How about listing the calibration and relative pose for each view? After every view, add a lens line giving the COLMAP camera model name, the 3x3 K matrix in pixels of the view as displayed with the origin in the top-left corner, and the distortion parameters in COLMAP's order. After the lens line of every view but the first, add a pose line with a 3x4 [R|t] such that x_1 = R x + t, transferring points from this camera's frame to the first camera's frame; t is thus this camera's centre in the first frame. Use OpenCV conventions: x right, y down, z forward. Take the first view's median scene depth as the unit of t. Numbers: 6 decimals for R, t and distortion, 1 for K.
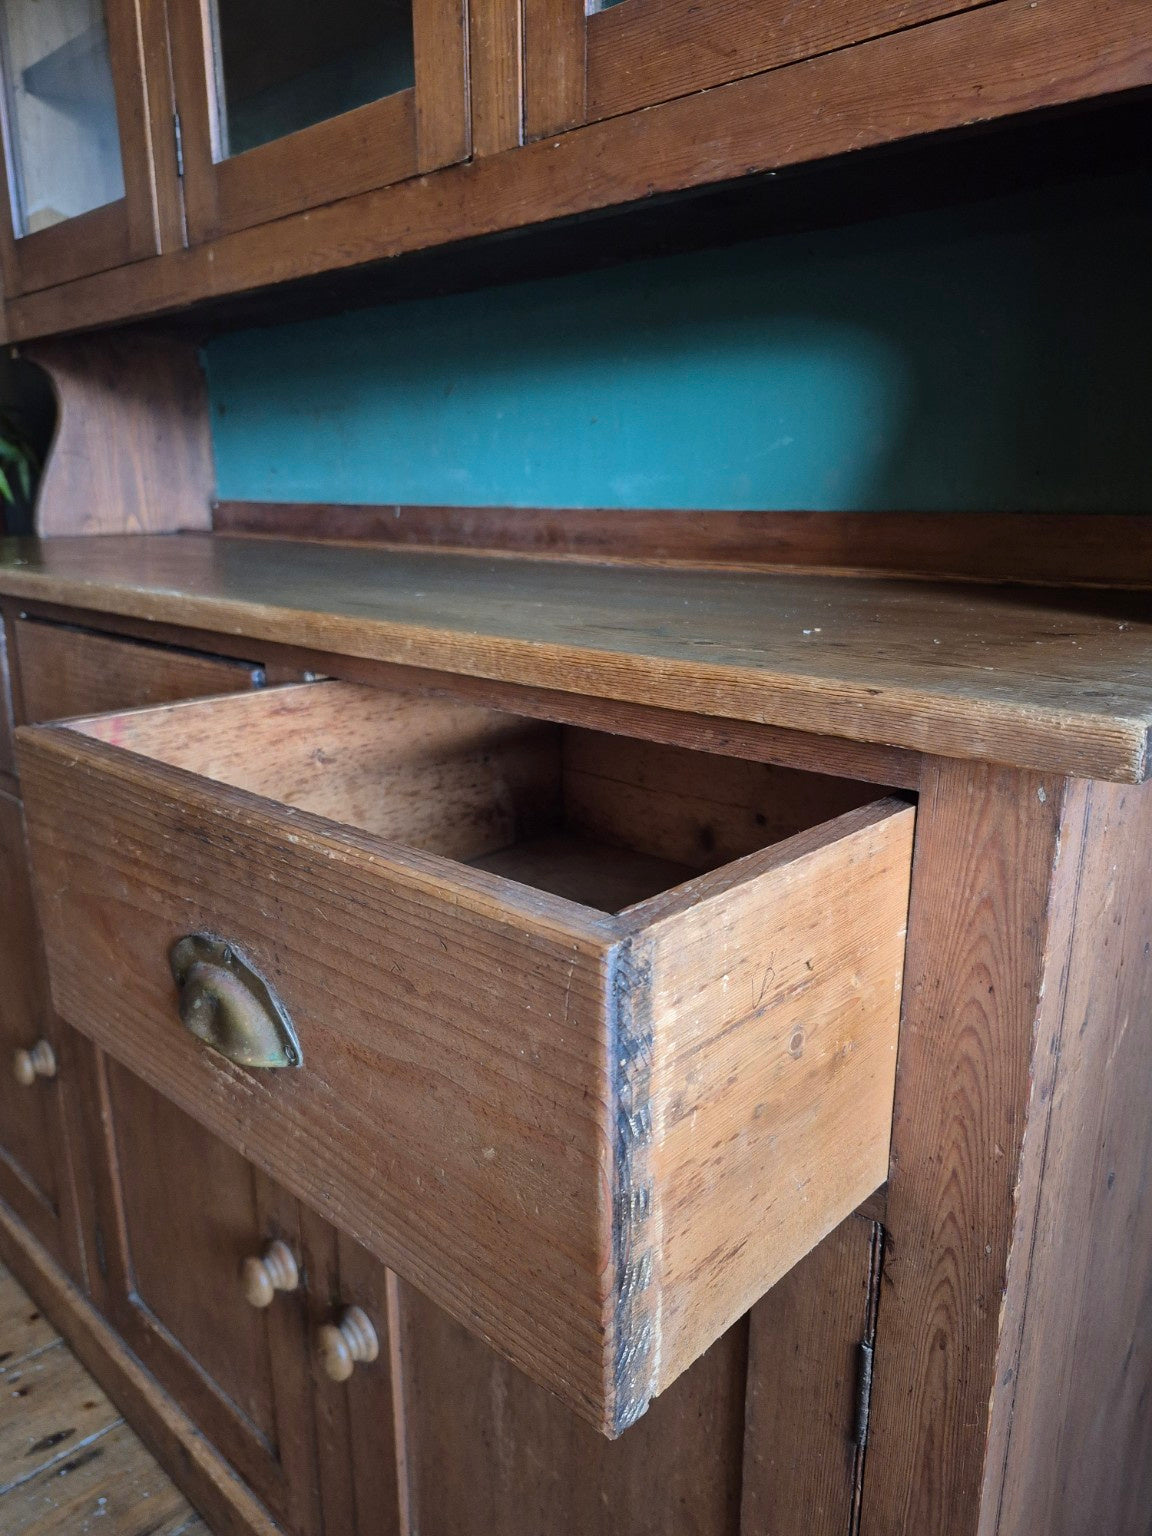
lens RADIAL K [[1090.4, 0, 554.3], [0, 1090.4, 783.6], [0, 0, 1]] dist [0.066287, -0.079977]
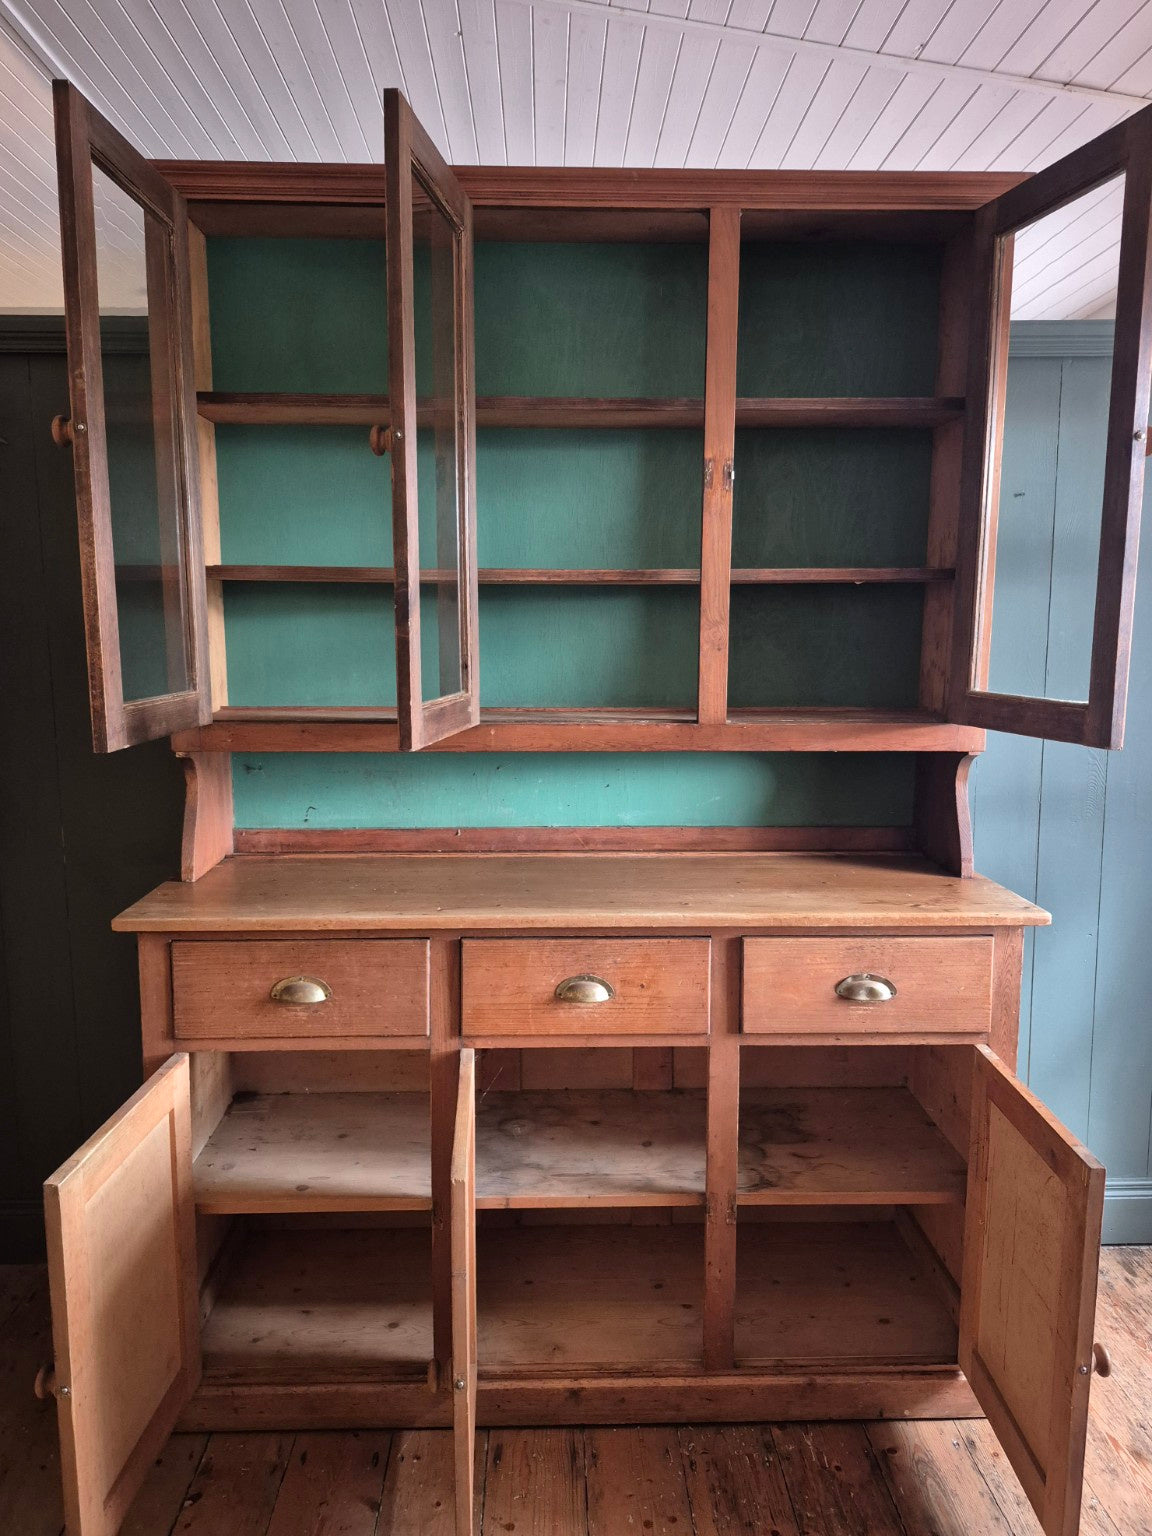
lens RADIAL K [[1090.4, 0, 563.3], [0, 1090.4, 773.2], [0, 0, 1]] dist [0.066287, -0.079977]
pose [[0.693668, -0.101031, 0.713174, -2.122595], [0.186561, 0.981527, -0.042411, -0.409136], [-0.695715, 0.162470, 0.699703, -0.530691]]
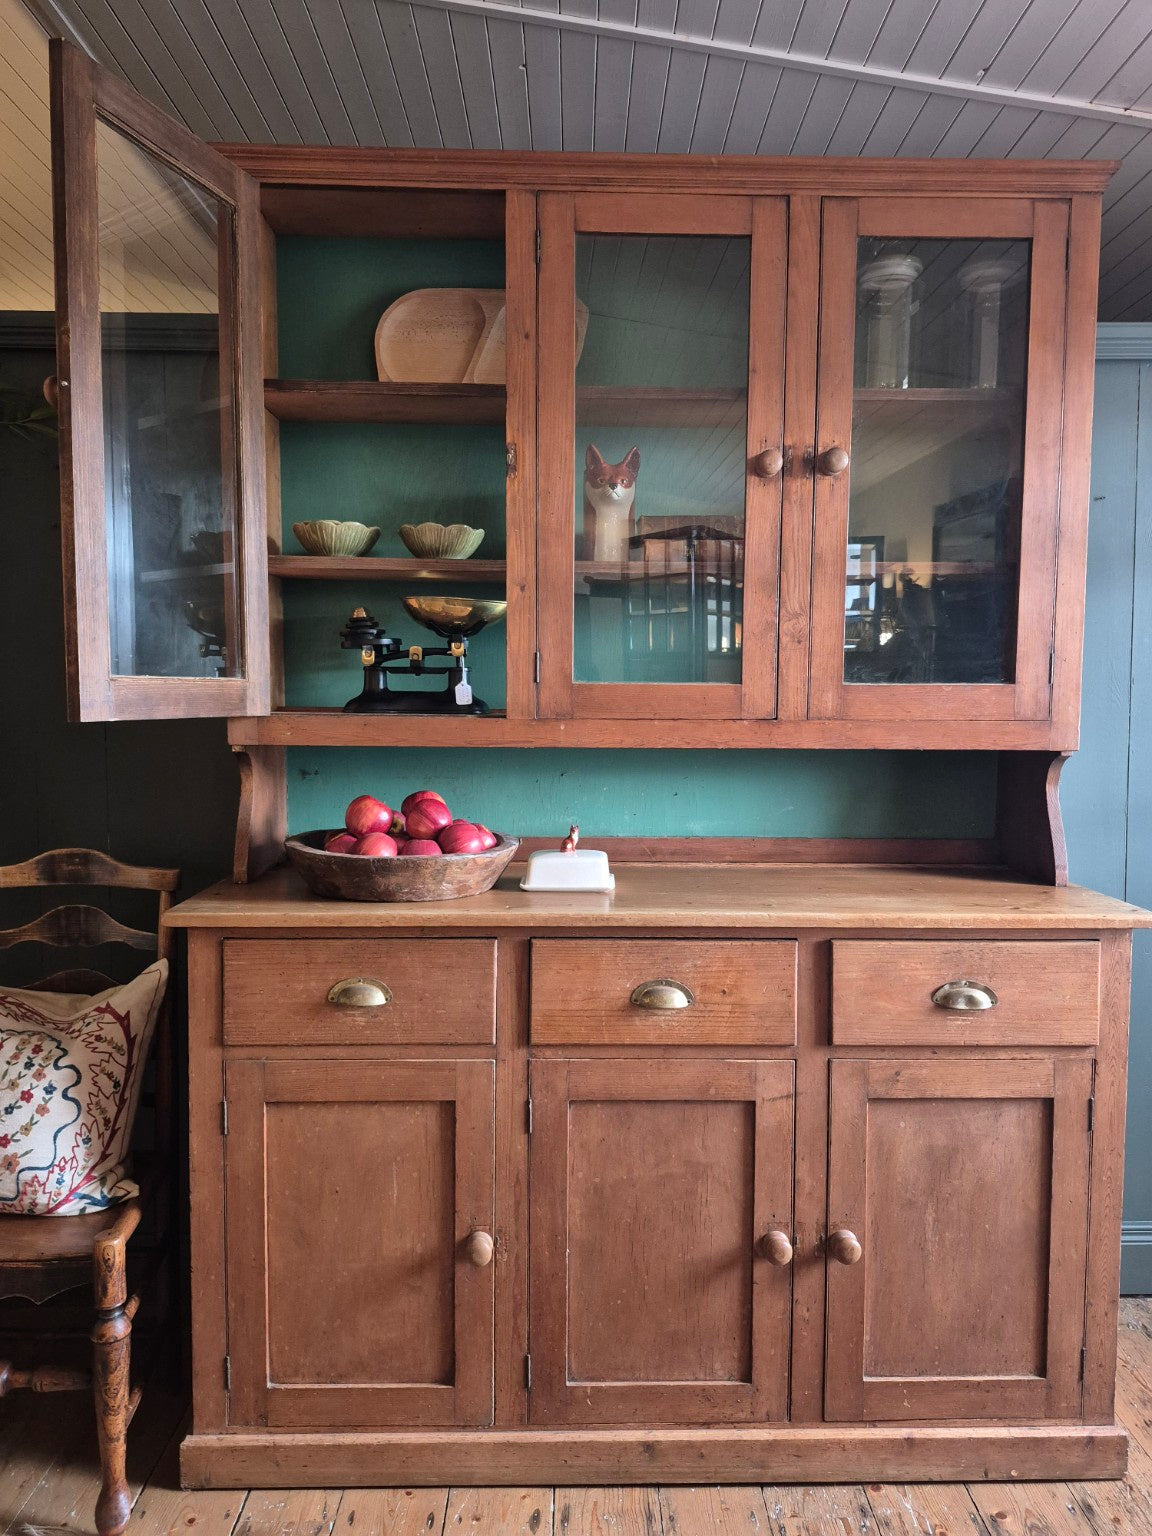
lens RADIAL K [[1079.7, 0, 584.3], [0, 1079.7, 766.2], [0, 0, 1]] dist [0.050977, -0.052864]
pose [[0.697471, -0.044030, 0.715259, -2.104797], [0.180691, 0.976666, -0.116076, -0.268292], [-0.693459, 0.210201, 0.689152, -0.326896]]
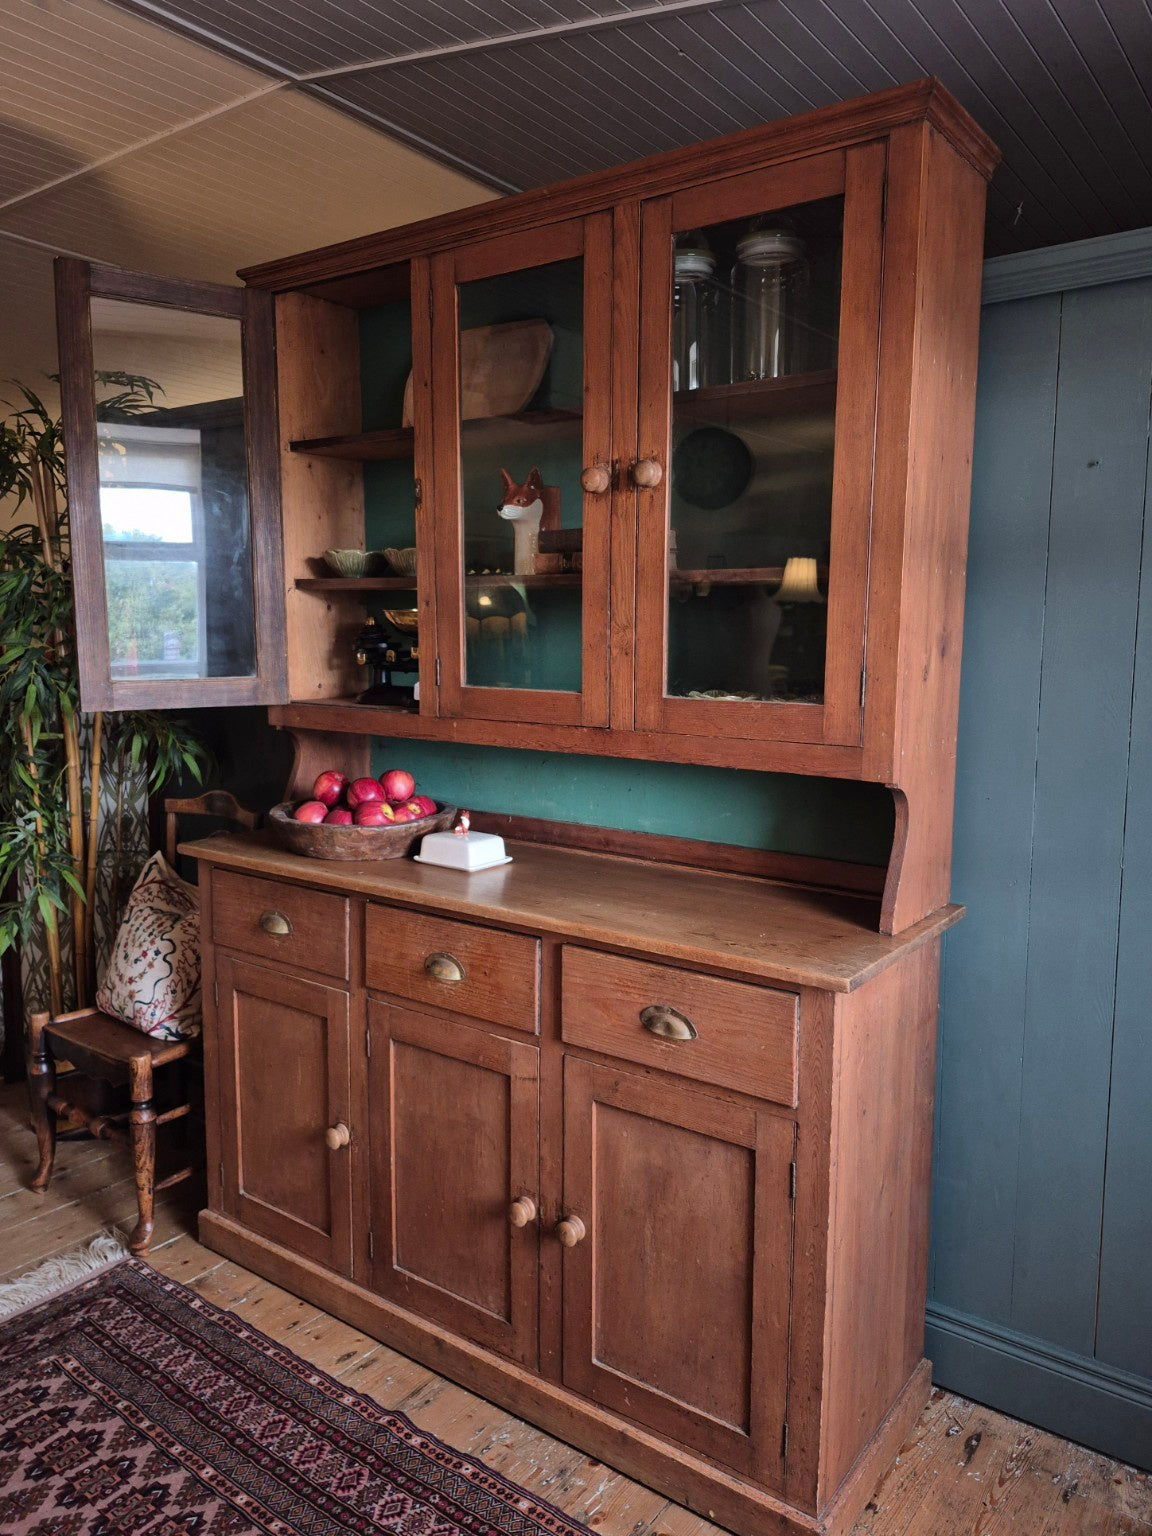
lens RADIAL K [[1090.4, 0, 590.0], [0, 1090.4, 774.2], [0, 0, 1]] dist [0.066287, -0.079977]
pose [[0.987941, -0.011395, 0.154412, -0.508423], [0.031182, 0.991498, -0.126332, -0.152641], [-0.151660, 0.129624, 0.979896, -1.425019]]
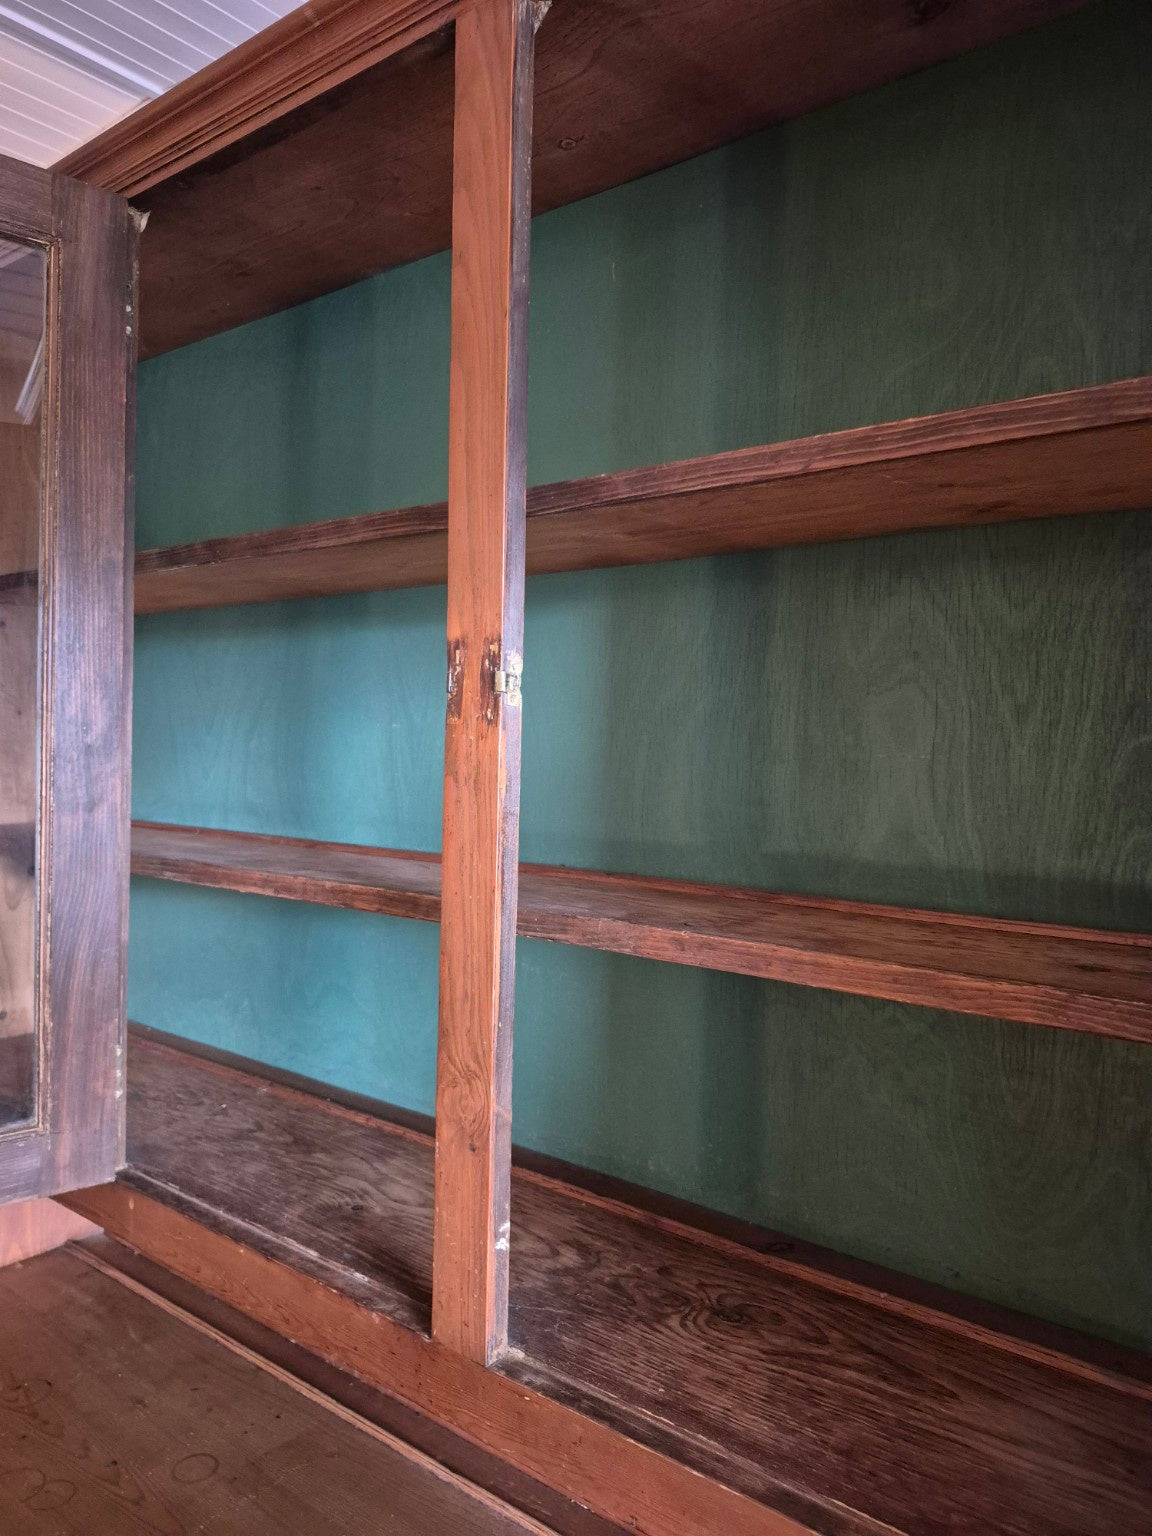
lens RADIAL K [[1090.4, 0, 572.4], [0, 1090.4, 760.2], [0, 0, 1]] dist [0.066287, -0.079977]
pose [[0.994582, 0.020566, 0.101897, -0.063098], [0.005323, 0.968872, -0.247506, -0.815889], [-0.103815, 0.246708, 0.963513, -0.032458]]
